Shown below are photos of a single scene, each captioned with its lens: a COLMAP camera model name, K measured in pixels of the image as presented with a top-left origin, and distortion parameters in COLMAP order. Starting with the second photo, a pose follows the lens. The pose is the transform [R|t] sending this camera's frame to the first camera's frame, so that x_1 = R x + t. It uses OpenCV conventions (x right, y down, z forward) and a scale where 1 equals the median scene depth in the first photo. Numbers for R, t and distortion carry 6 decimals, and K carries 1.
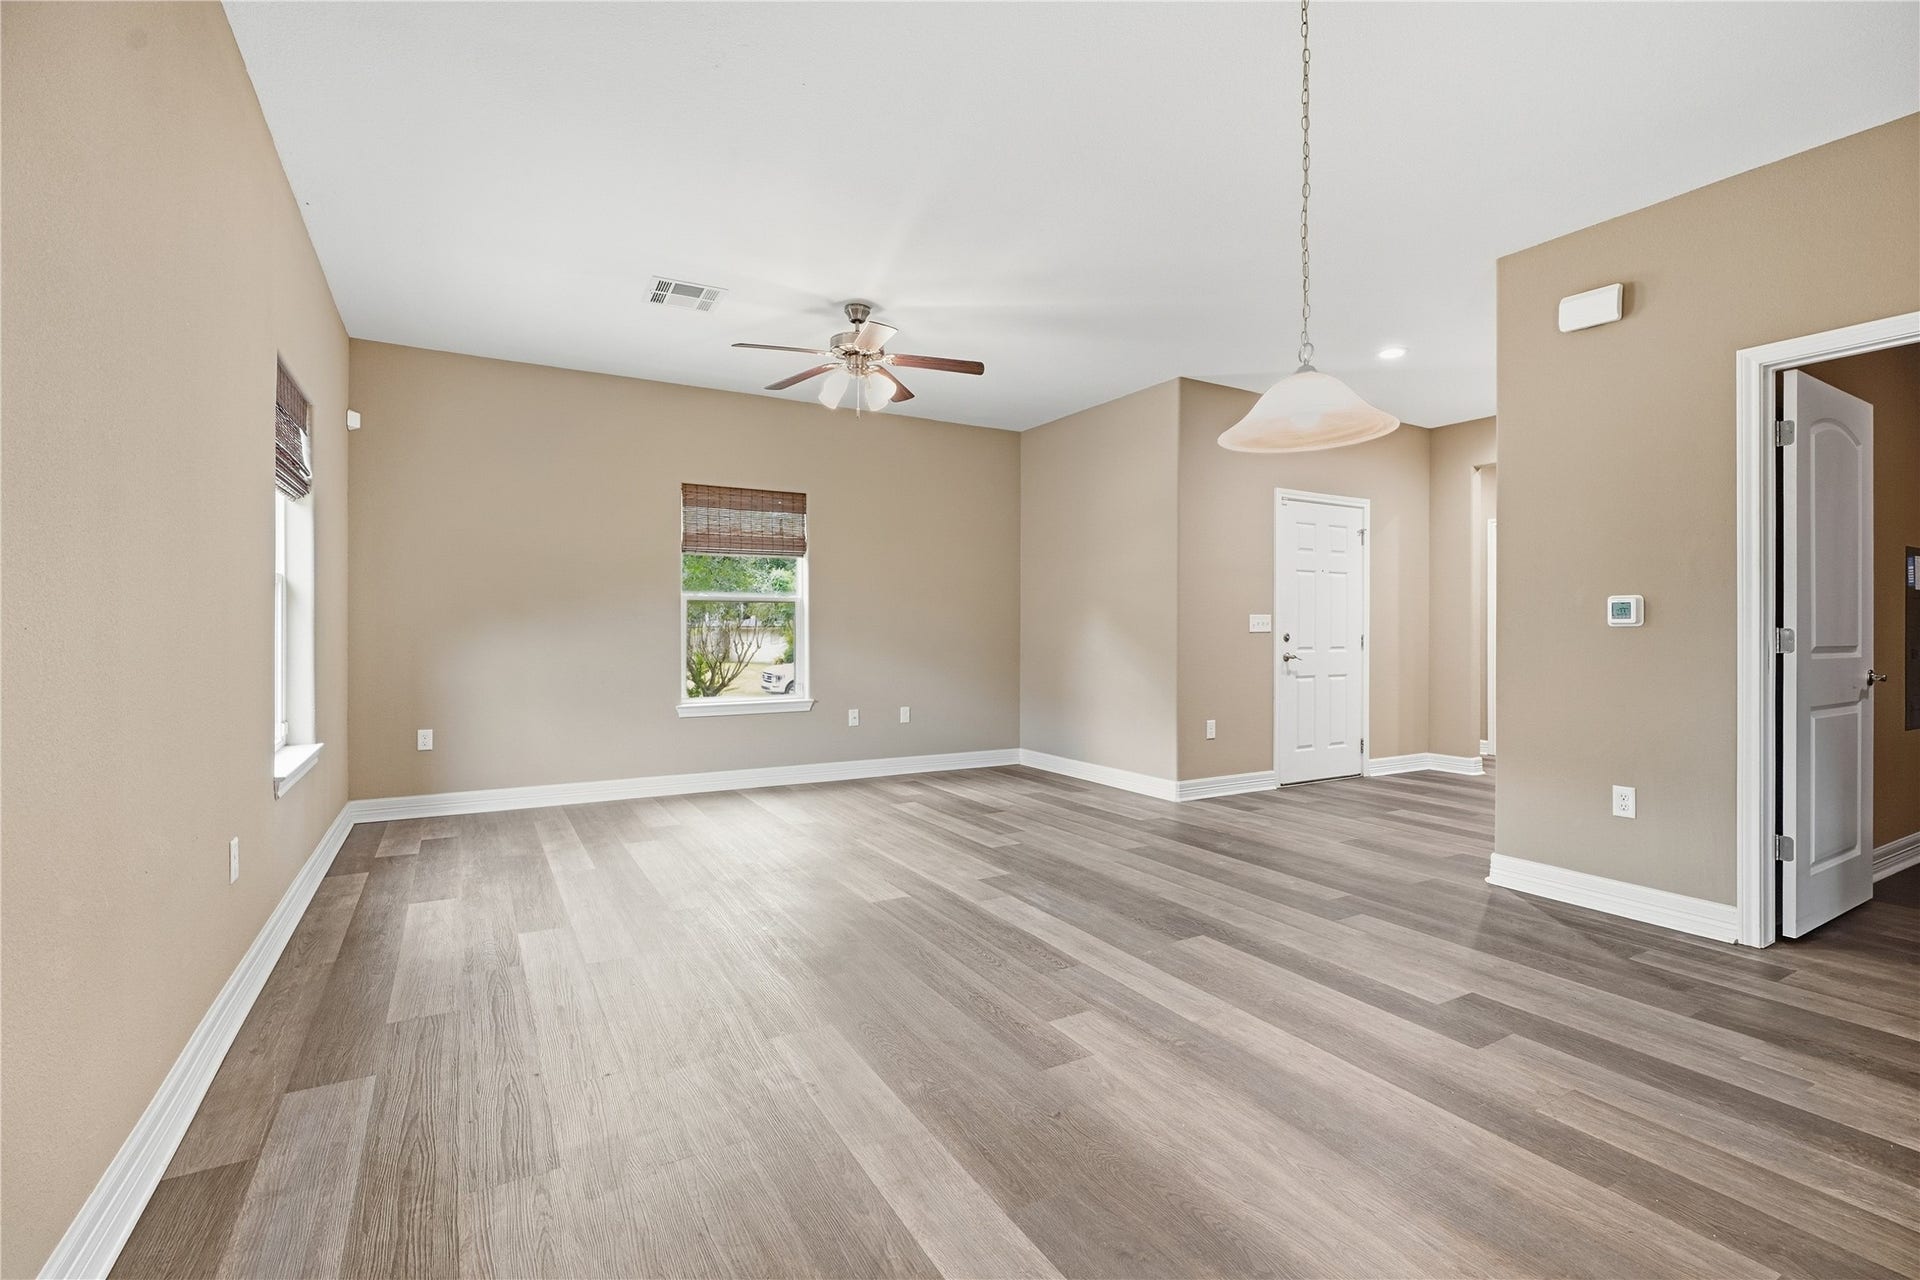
lens RADIAL K [[853.8, 0, 966.0], [0, 853.8, 638.1], [0, 0, 1]] dist [-0.002439, 0.000927]
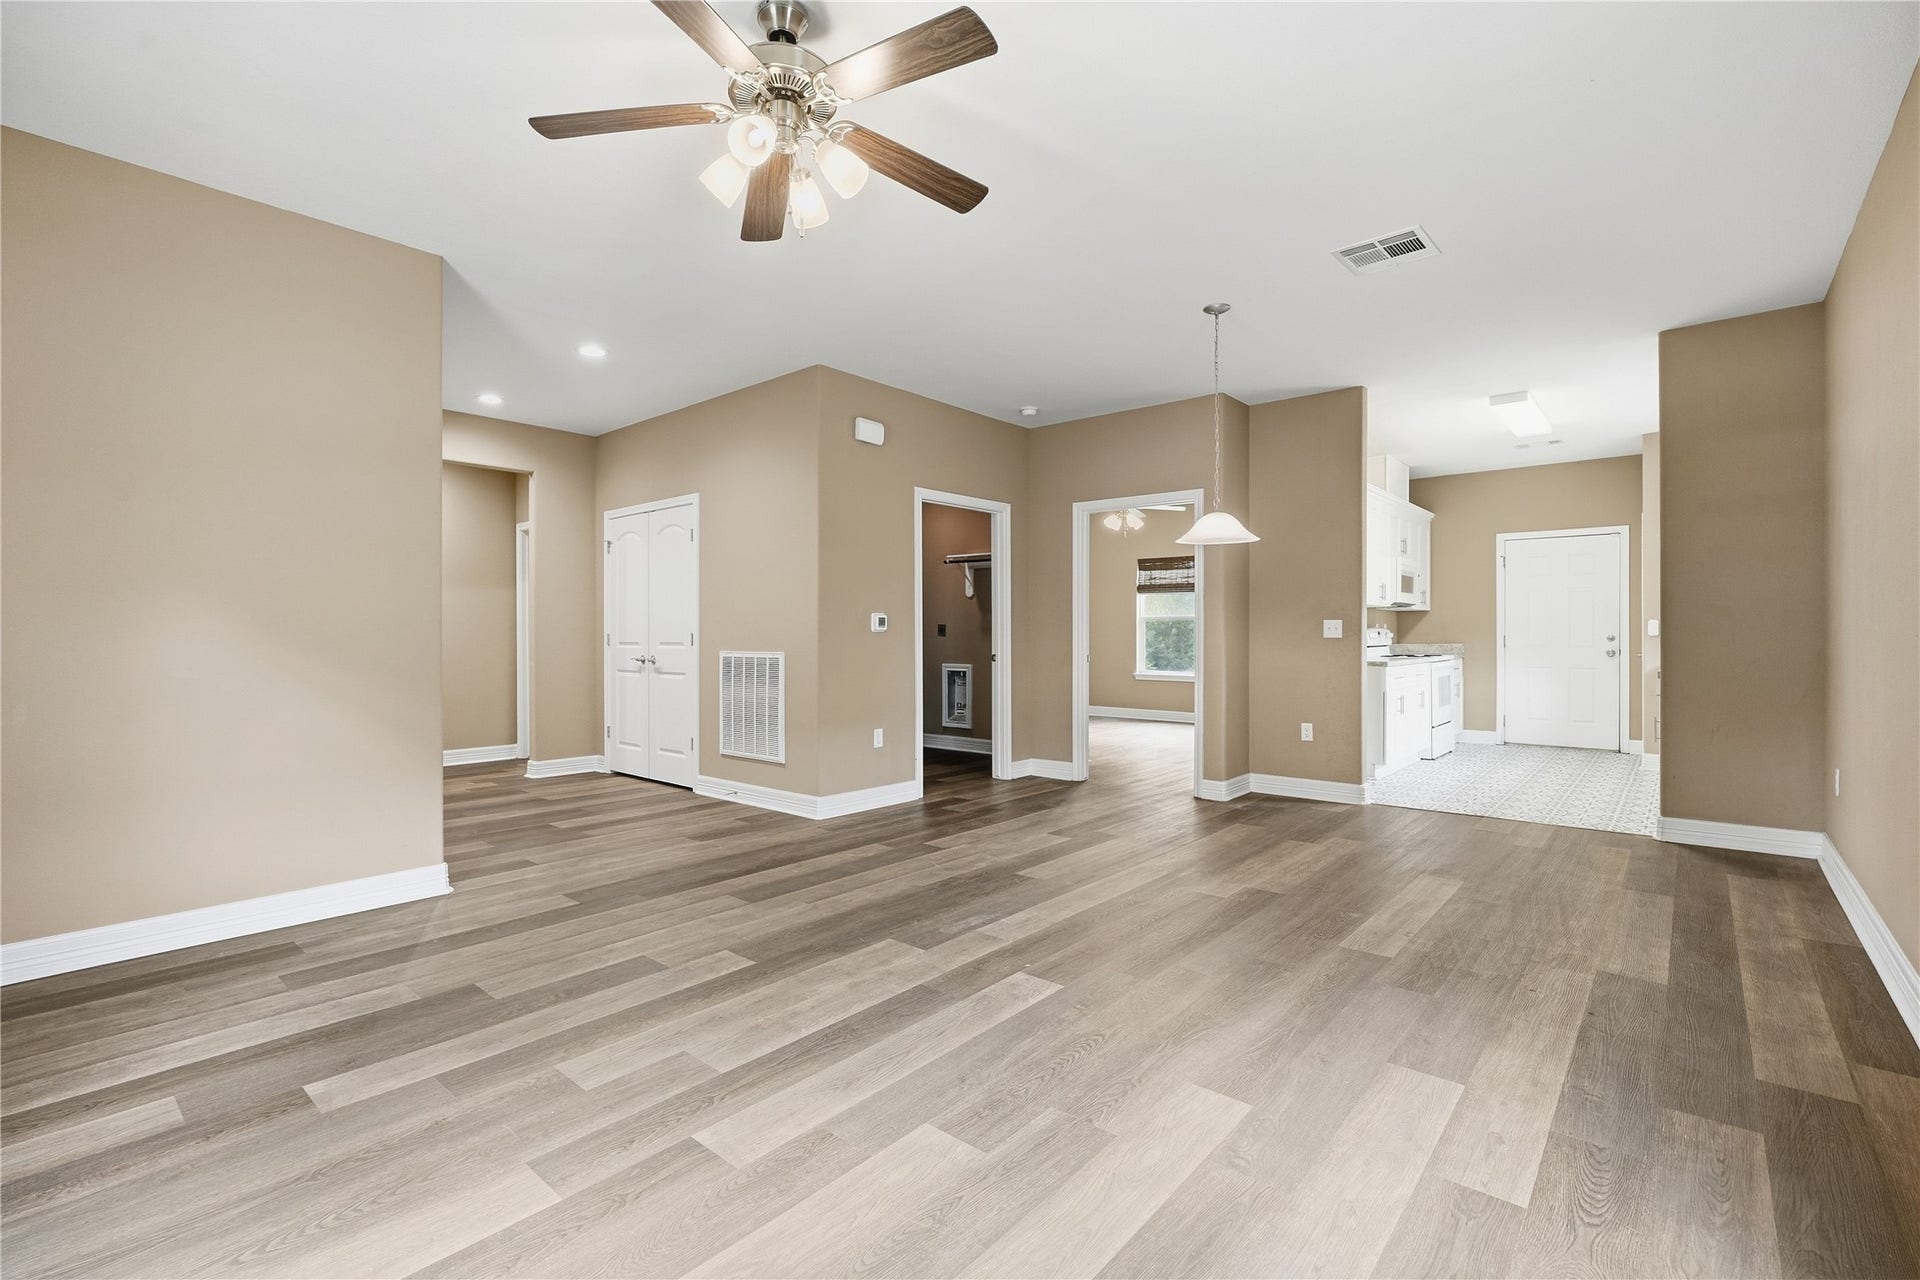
lens RADIAL K [[853.8, 0, 956.5], [0, 853.8, 632.9], [0, 0, 1]] dist [-0.002439, 0.000927]
pose [[-0.317809, 0.001183, 0.948154, -0.800511], [0.009168, 0.999956, 0.001825, -0.012605], [-0.948110, 0.009273, -0.317806, 1.312676]]
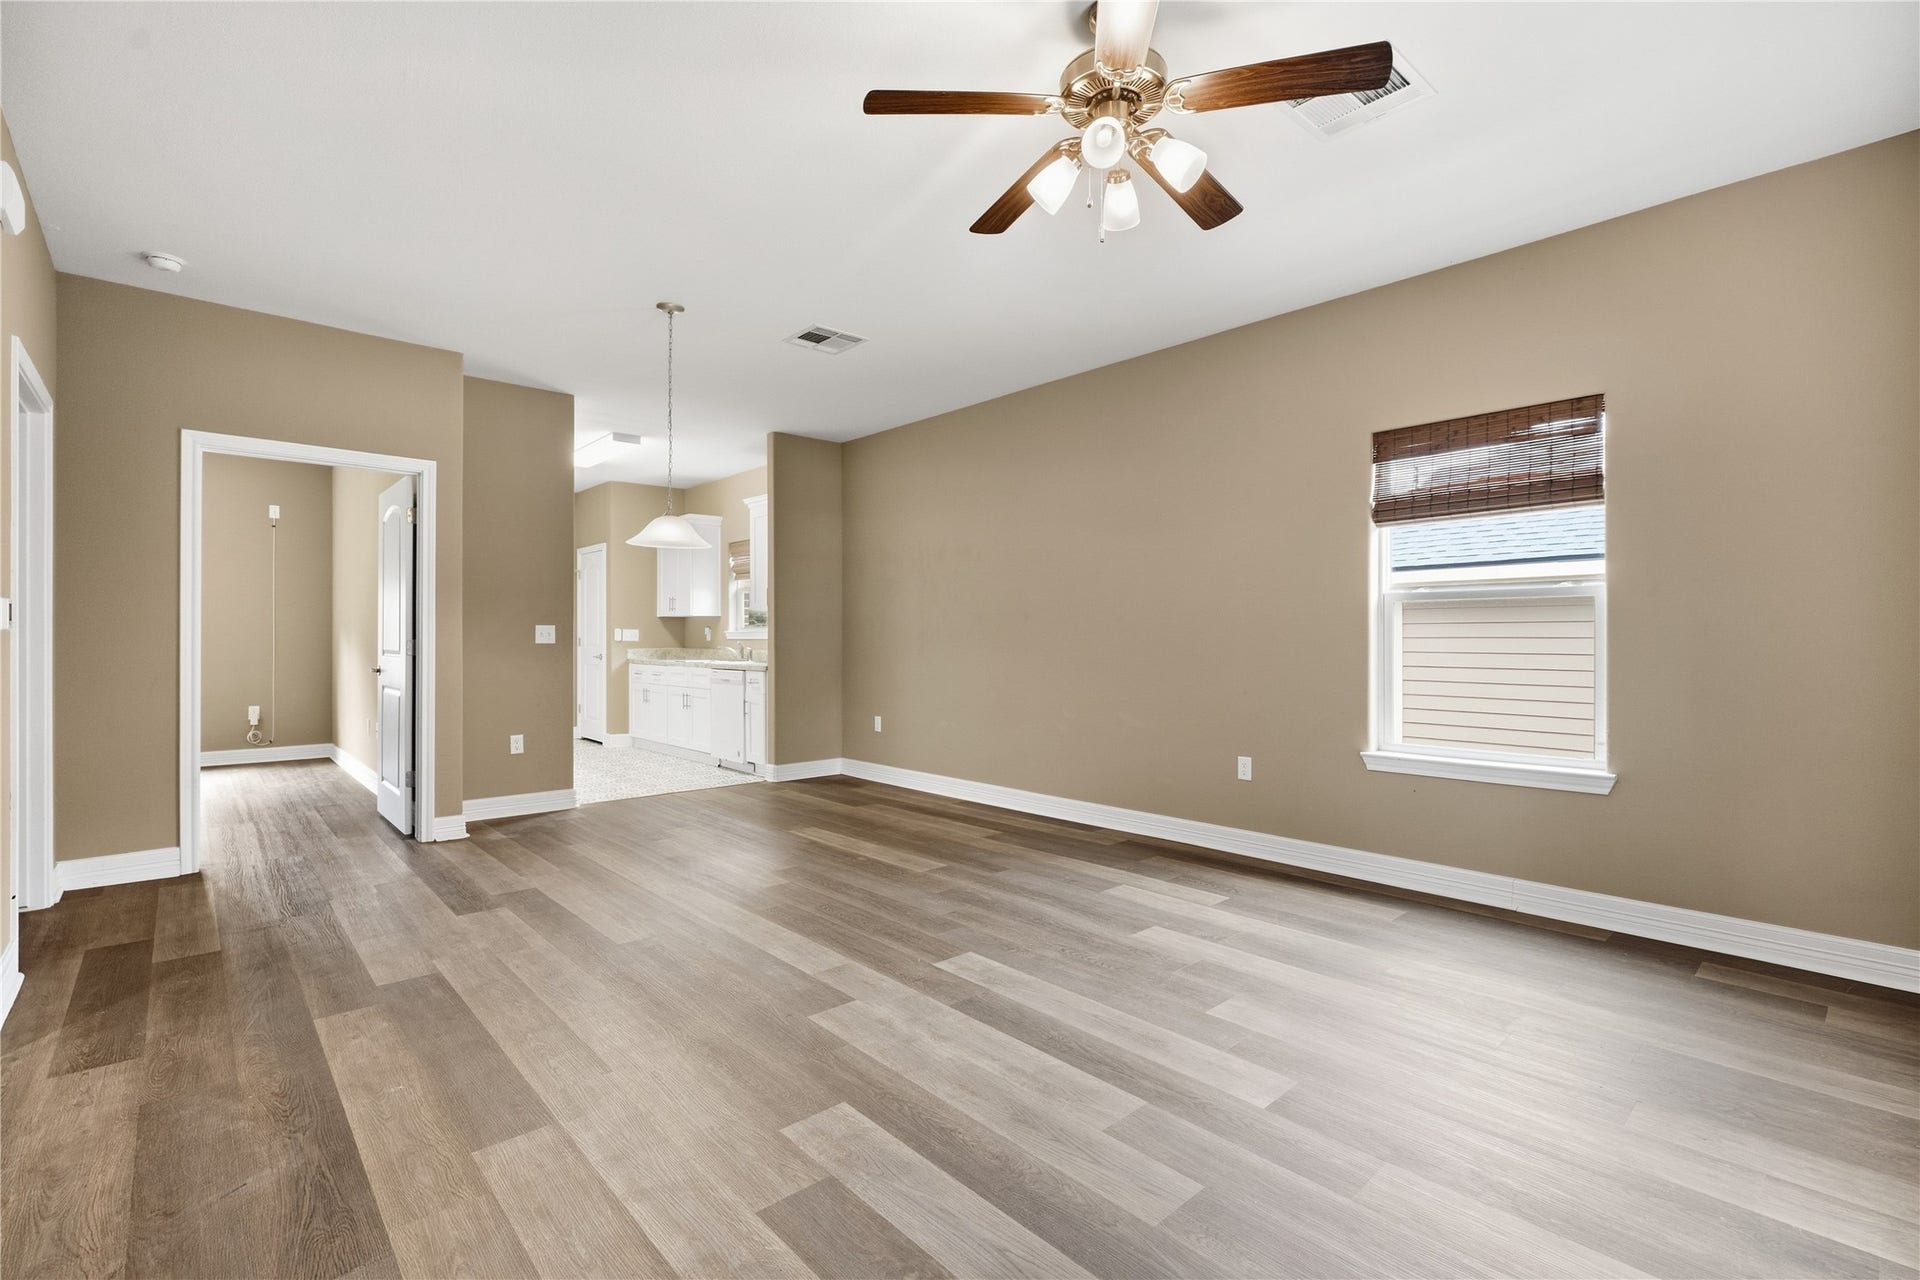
lens RADIAL K [[853.8, 0, 956.9], [0, 853.8, 640.5], [0, 0, 1]] dist [-0.002439, 0.000927]
pose [[-0.978841, -0.002174, -0.204609, 0.081633], [-0.004524, 0.999929, 0.011016, -0.020681], [0.204570, 0.011708, -0.978782, 1.823719]]
